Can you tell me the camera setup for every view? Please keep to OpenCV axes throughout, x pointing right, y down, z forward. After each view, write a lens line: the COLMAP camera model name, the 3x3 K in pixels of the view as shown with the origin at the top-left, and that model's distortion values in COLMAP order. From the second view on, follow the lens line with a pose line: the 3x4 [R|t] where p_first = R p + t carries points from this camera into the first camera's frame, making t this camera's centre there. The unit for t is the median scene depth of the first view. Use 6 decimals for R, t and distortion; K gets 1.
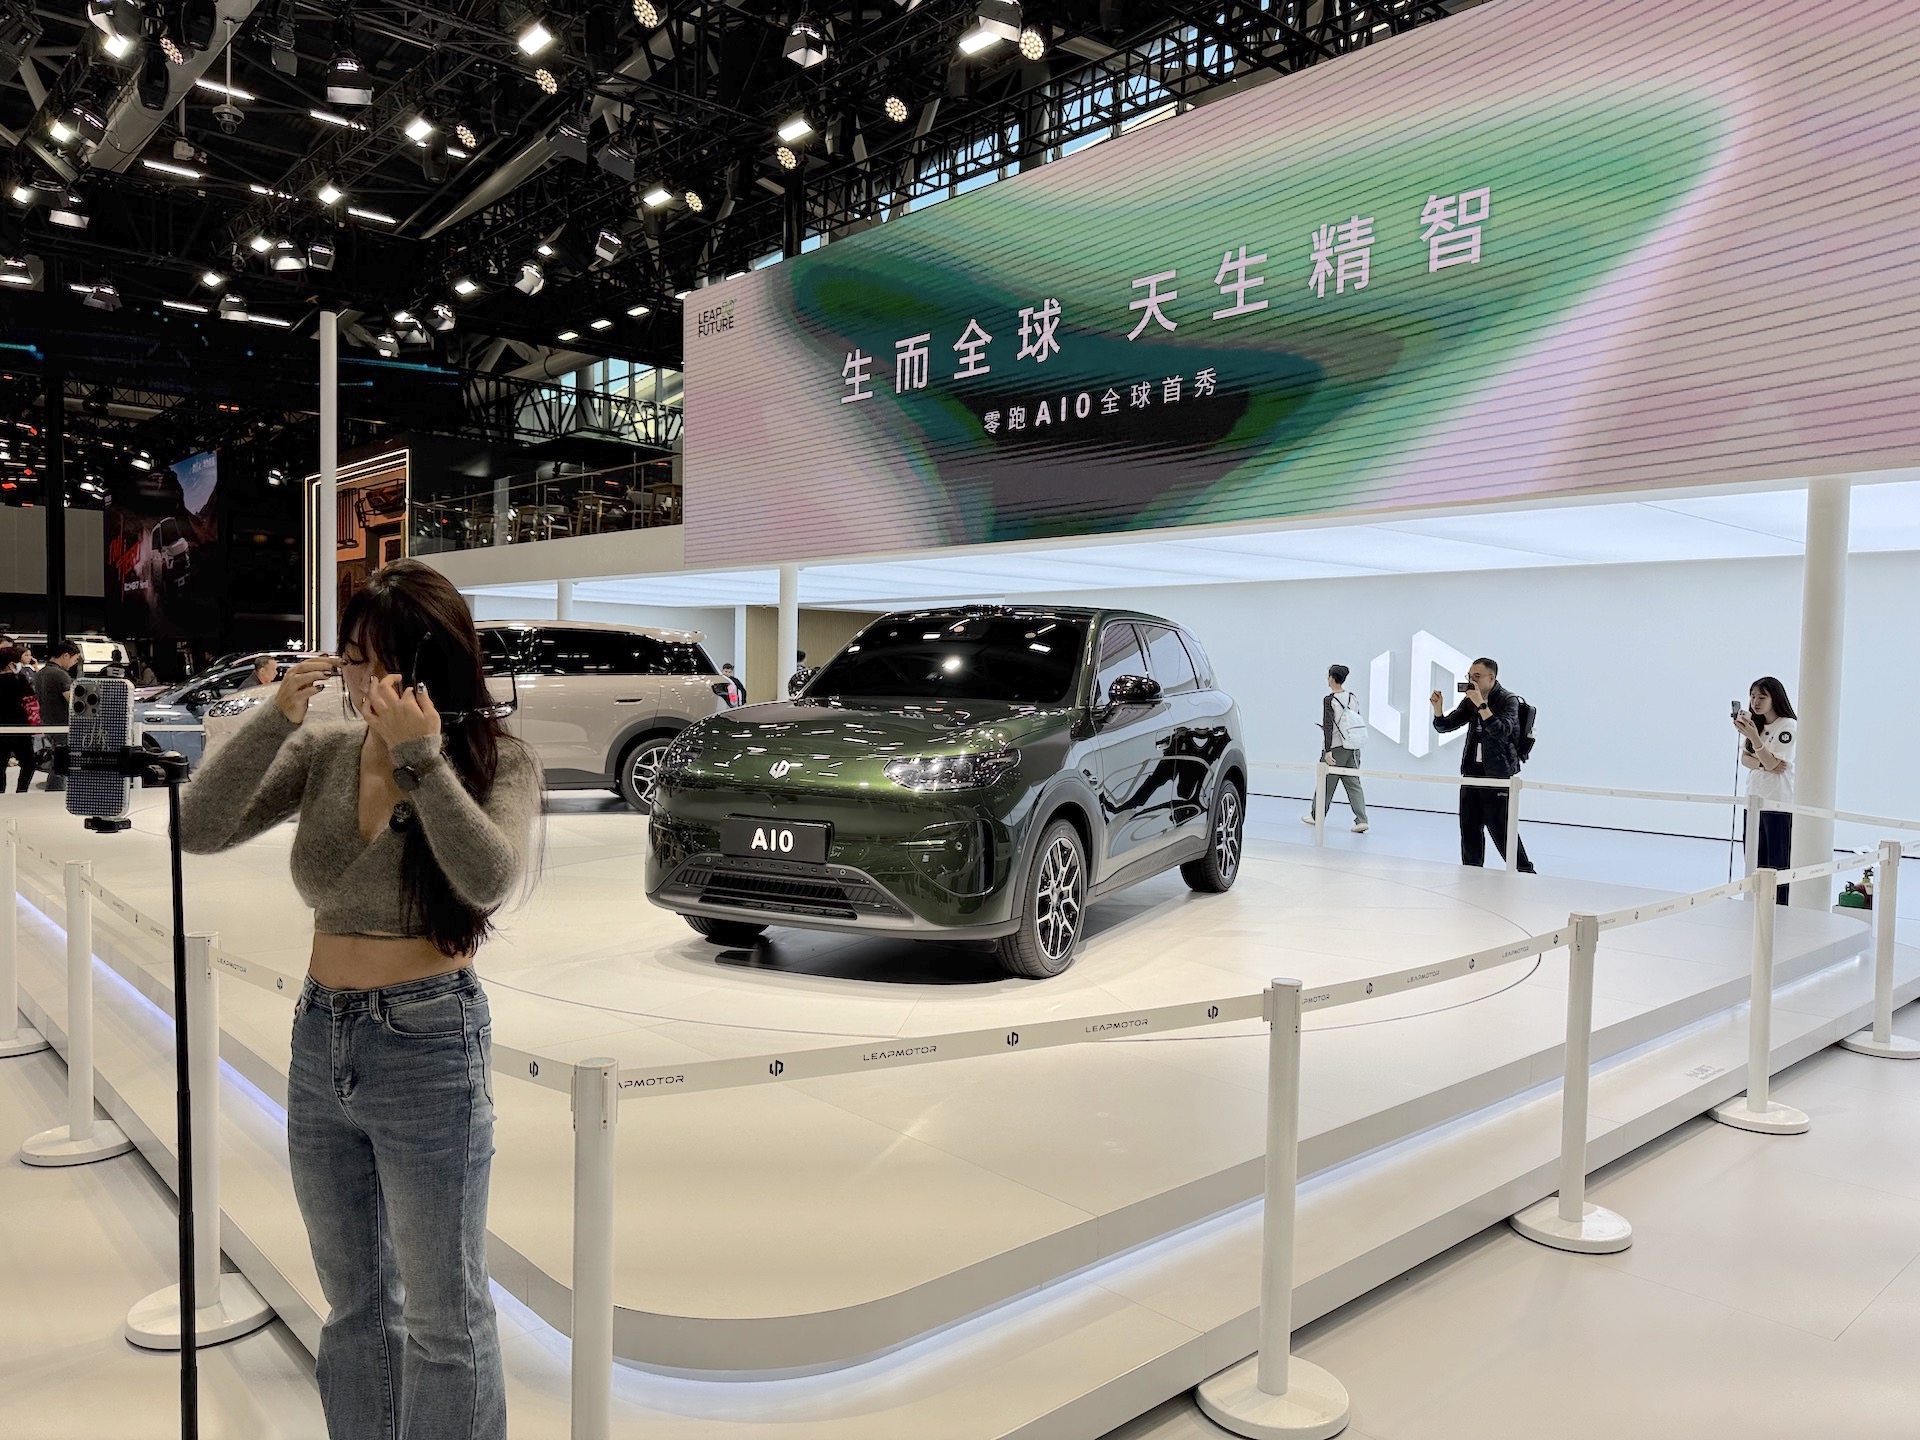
lens RADIAL K [[1335.1, 0, 960.0], [0, 1335.1, 720.0], [0, 0, 1]] dist [0.148076, -0.114414]
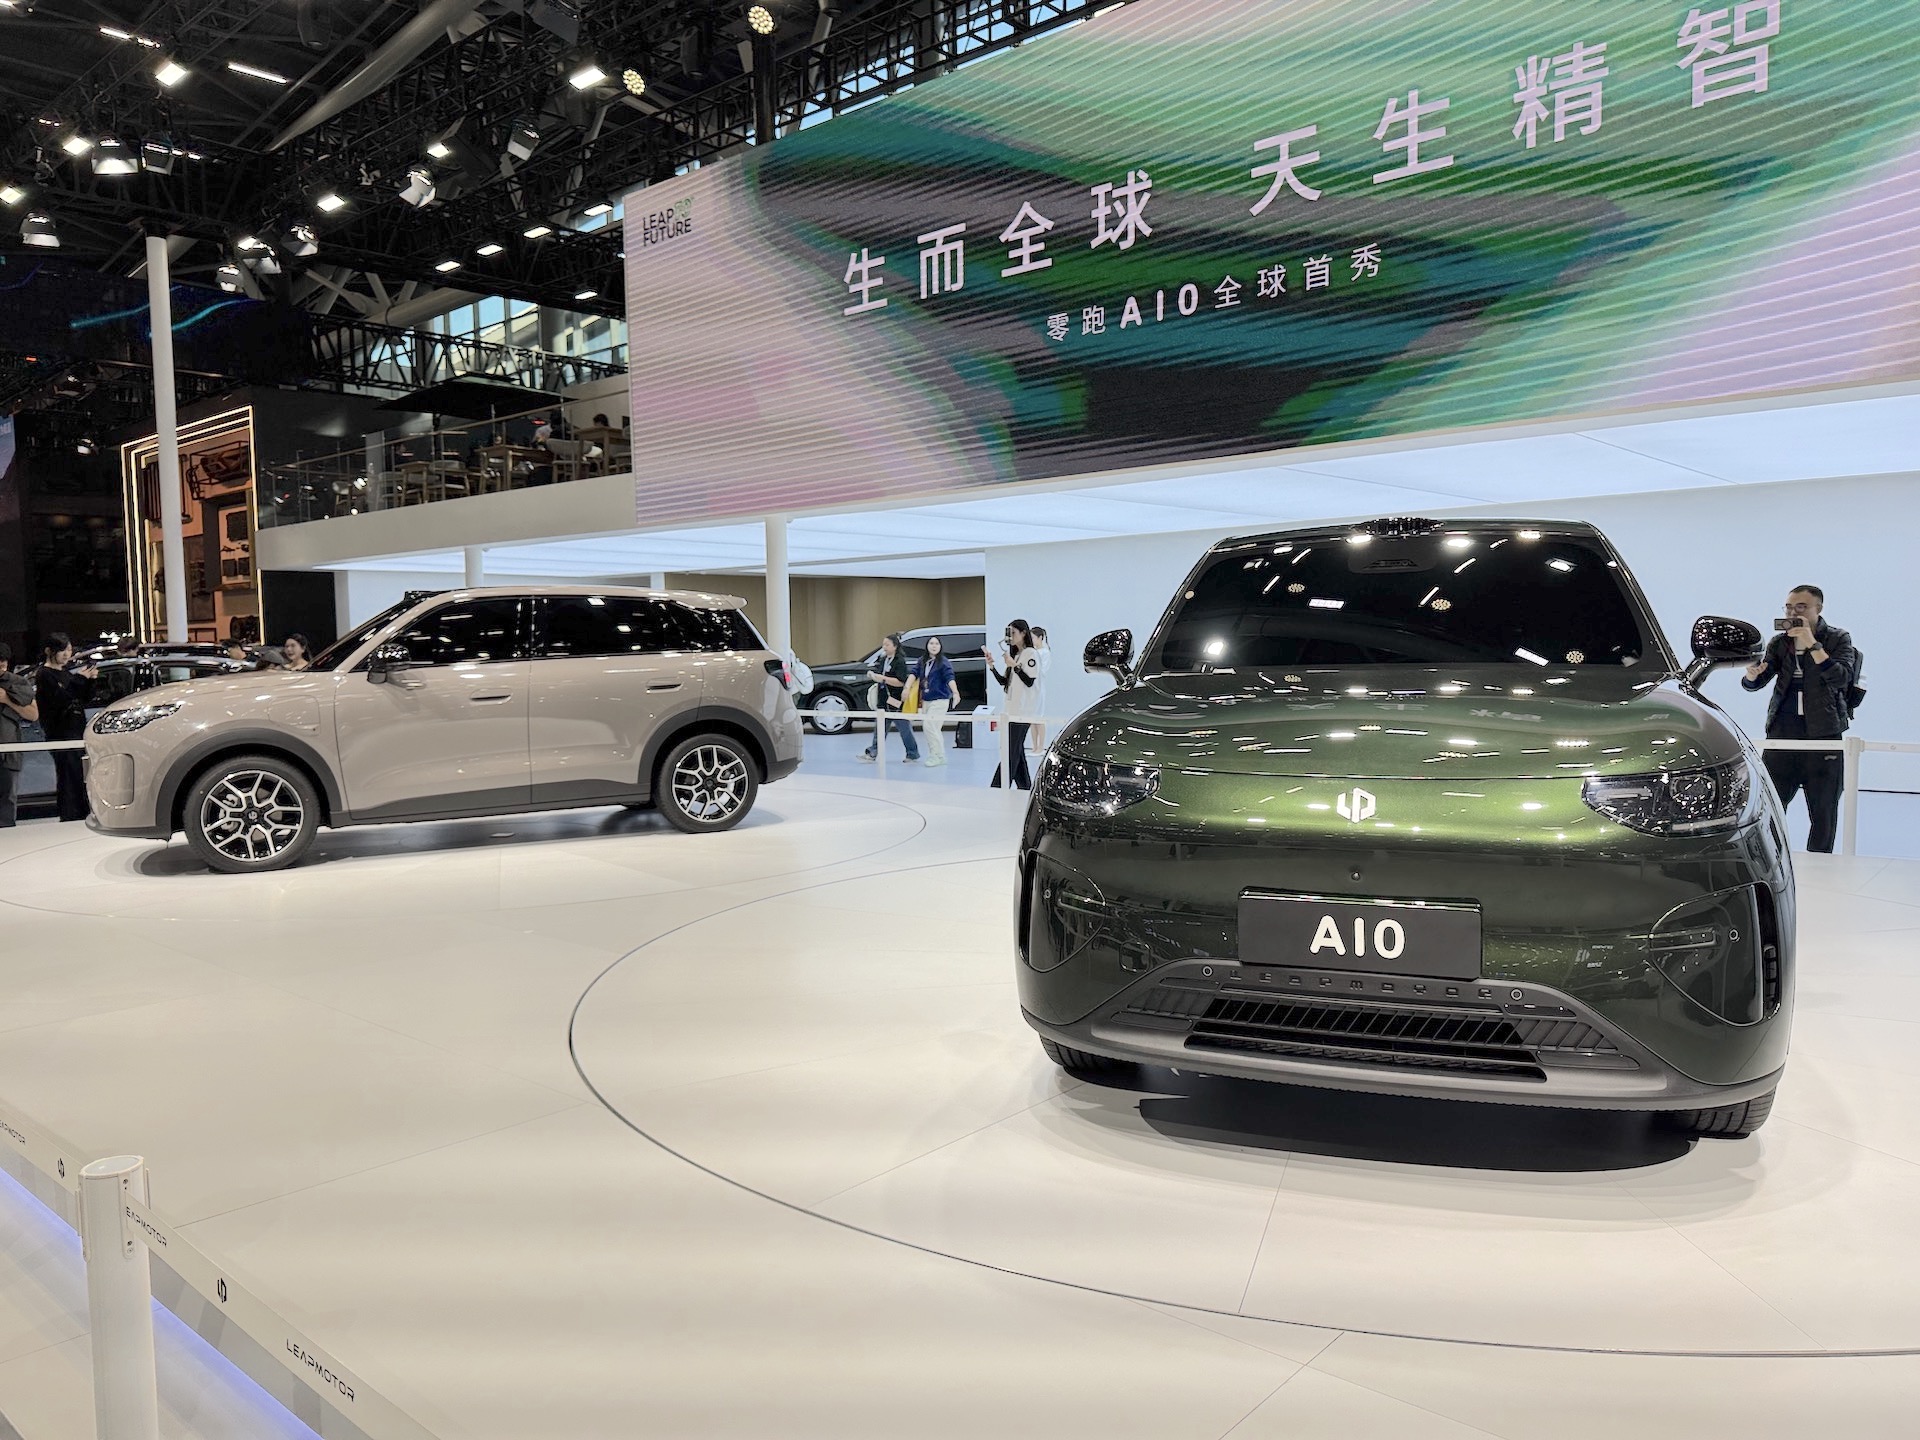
lens RADIAL K [[1339.7, 0, 960.0], [0, 1339.7, 720.0], [0, 0, 1]] dist [0.041985, -0.003848]
pose [[0.992135, -0.045713, 0.116528, -0.133440], [0.042799, 0.998708, 0.027387, -0.007316], [-0.117630, -0.022184, 0.992810, 0.179131]]
